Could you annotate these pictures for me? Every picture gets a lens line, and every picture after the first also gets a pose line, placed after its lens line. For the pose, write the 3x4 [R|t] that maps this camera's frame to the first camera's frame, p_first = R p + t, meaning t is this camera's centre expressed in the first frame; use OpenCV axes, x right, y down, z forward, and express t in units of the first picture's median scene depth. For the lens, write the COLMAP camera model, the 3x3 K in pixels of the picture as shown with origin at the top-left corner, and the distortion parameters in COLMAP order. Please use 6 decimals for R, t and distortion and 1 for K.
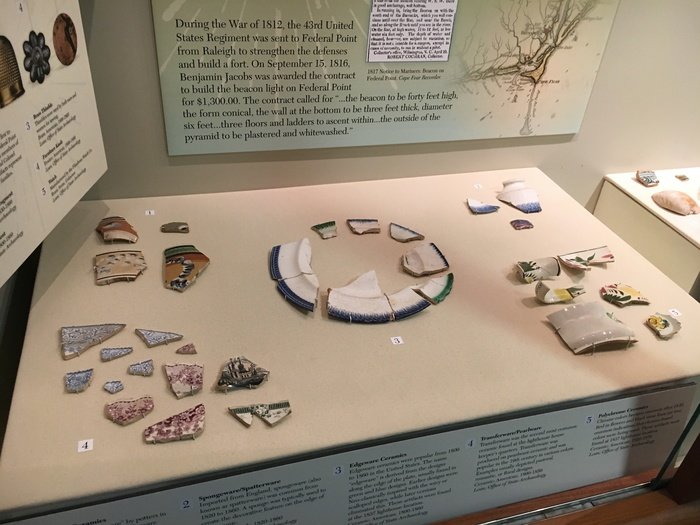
lens RADIAL K [[640.6, 0, 355.4], [0, 640.6, 291.1], [0, 0, 1]] dist [0.039417, -0.004338]
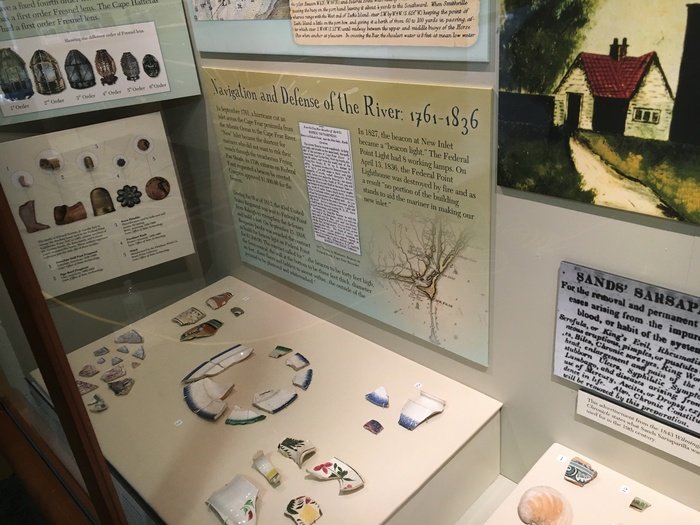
lens RADIAL K [[587.5, 0, 366.5], [0, 587.5, 265.0], [0, 0, 1]] dist [0.038349, -0.011021]
pose [[0.457367, 0.284489, -0.842545, 1.070262], [-0.425590, 0.901925, 0.073512, -0.415009], [0.780826, 0.324957, 0.533587, 0.398781]]
